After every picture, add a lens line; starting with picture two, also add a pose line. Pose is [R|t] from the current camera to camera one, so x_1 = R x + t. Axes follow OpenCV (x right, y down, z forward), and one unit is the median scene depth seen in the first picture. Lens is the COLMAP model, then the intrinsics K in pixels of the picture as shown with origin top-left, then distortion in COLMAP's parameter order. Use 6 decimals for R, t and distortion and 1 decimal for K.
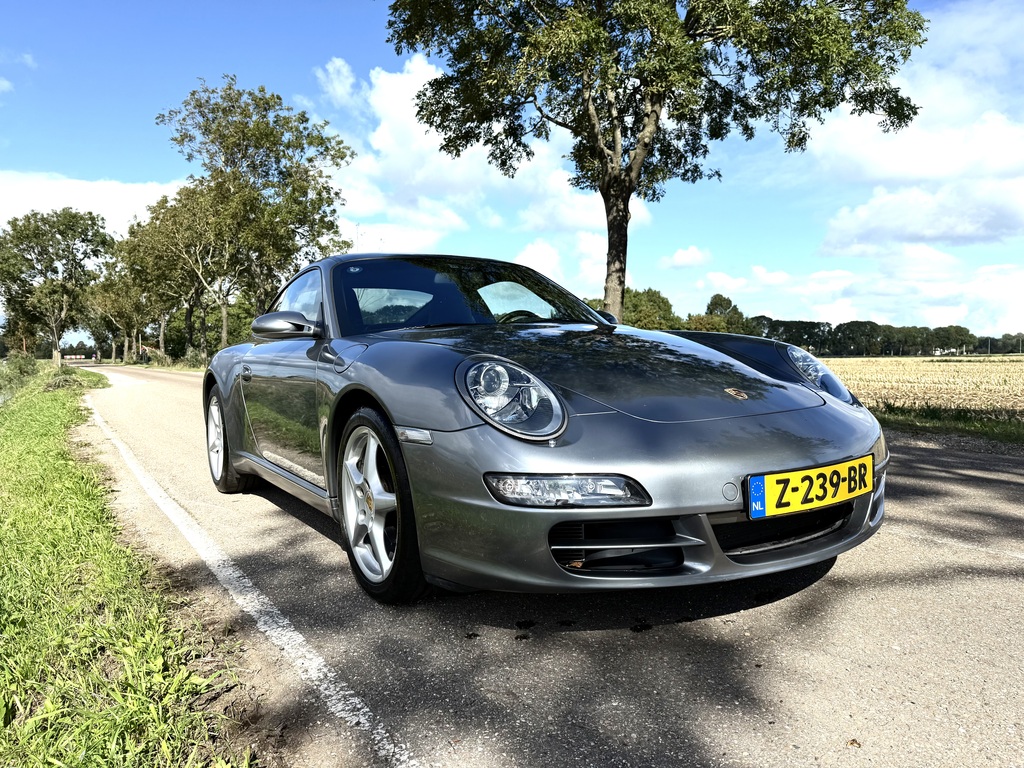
lens RADIAL K [[711.6, 0, 520.0], [0, 711.6, 387.1], [0, 0, 1]] dist [0.131718, -0.246931]
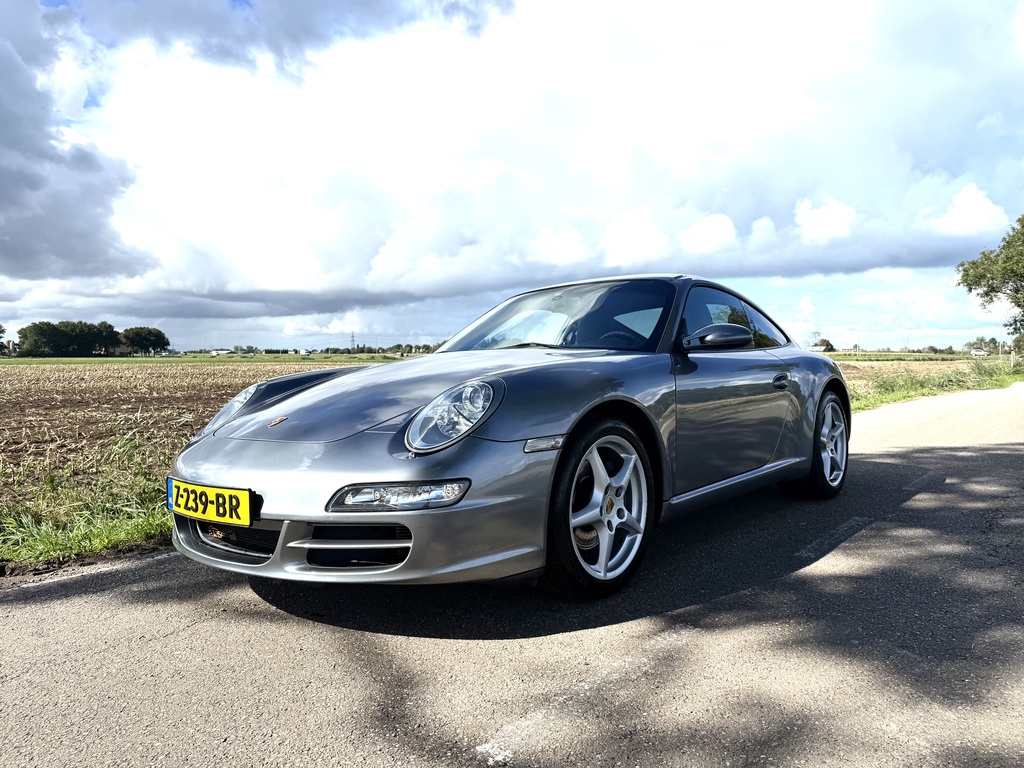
lens RADIAL K [[718.6, 0, 504.0], [0, 718.6, 379.8], [0, 0, 1]] dist [0.064278, -0.083832]
pose [[0.299209, 0.038236, -0.953421, 0.197362], [-0.043851, 0.998692, 0.026290, -0.013559], [0.953179, 0.033943, 0.300495, 0.129275]]
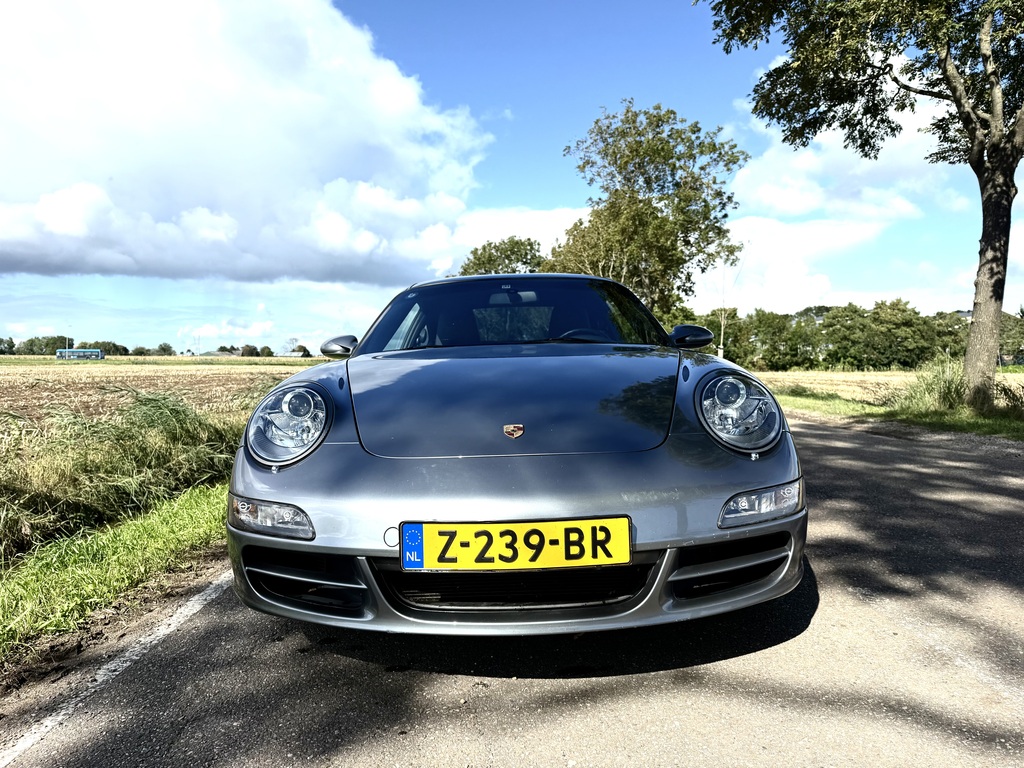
lens RADIAL K [[718.6, 0, 504.0], [0, 718.6, 379.8], [0, 0, 1]] dist [0.064278, -0.083832]
pose [[0.840791, 0.023128, -0.540865, 0.100213], [-0.033005, 0.999418, -0.008570, -0.005954], [0.540353, 0.025057, 0.841065, 0.031639]]
